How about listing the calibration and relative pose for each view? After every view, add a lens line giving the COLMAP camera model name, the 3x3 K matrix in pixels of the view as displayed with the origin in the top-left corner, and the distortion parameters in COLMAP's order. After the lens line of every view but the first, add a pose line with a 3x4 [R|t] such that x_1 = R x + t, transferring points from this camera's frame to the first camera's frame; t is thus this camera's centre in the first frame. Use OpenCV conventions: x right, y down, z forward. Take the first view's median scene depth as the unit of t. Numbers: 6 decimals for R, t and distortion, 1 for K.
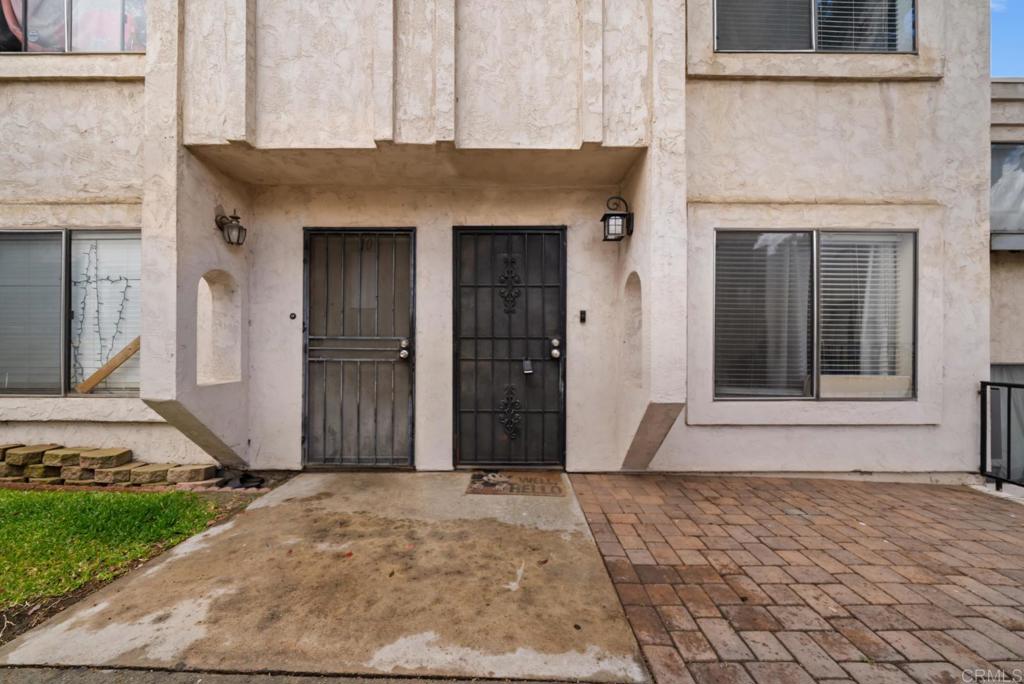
lens RADIAL K [[348.6, 0, 509.1], [0, 348.6, 345.1], [0, 0, 1]] dist [-0.002830, -0.000273]
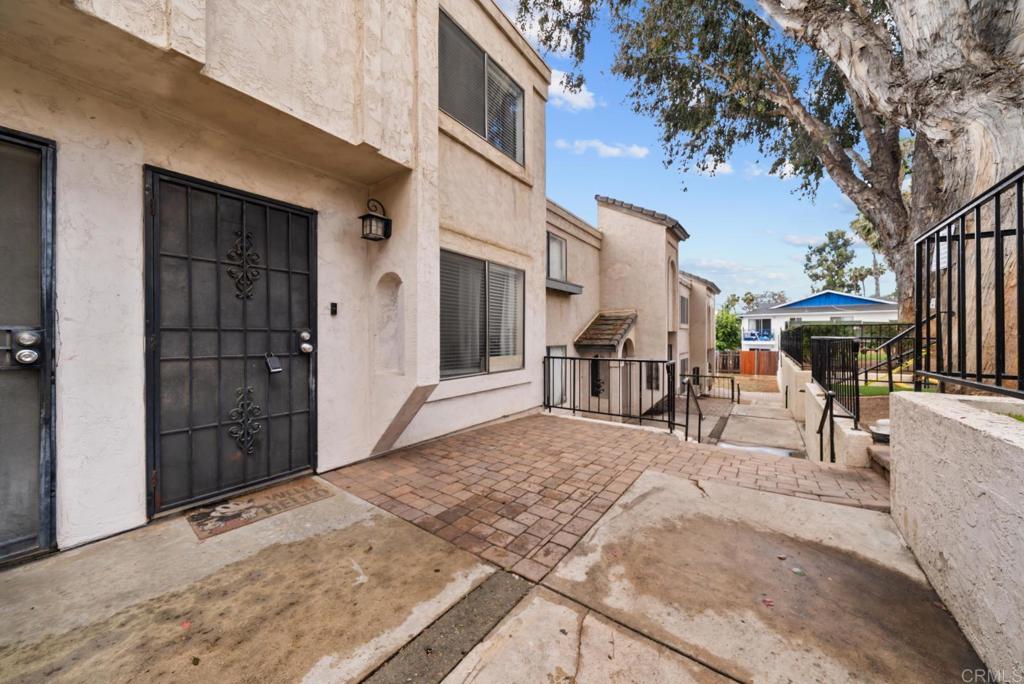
lens RADIAL K [[349.2, 0, 505.9], [0, 349.2, 337.7], [0, 0, 1]] dist [-0.002535, -0.000277]
pose [[0.599403, -0.005343, 0.800430, -0.282928], [0.001780, 0.999984, 0.005342, -0.006403], [-0.800445, -0.001777, 0.599403, 0.032575]]
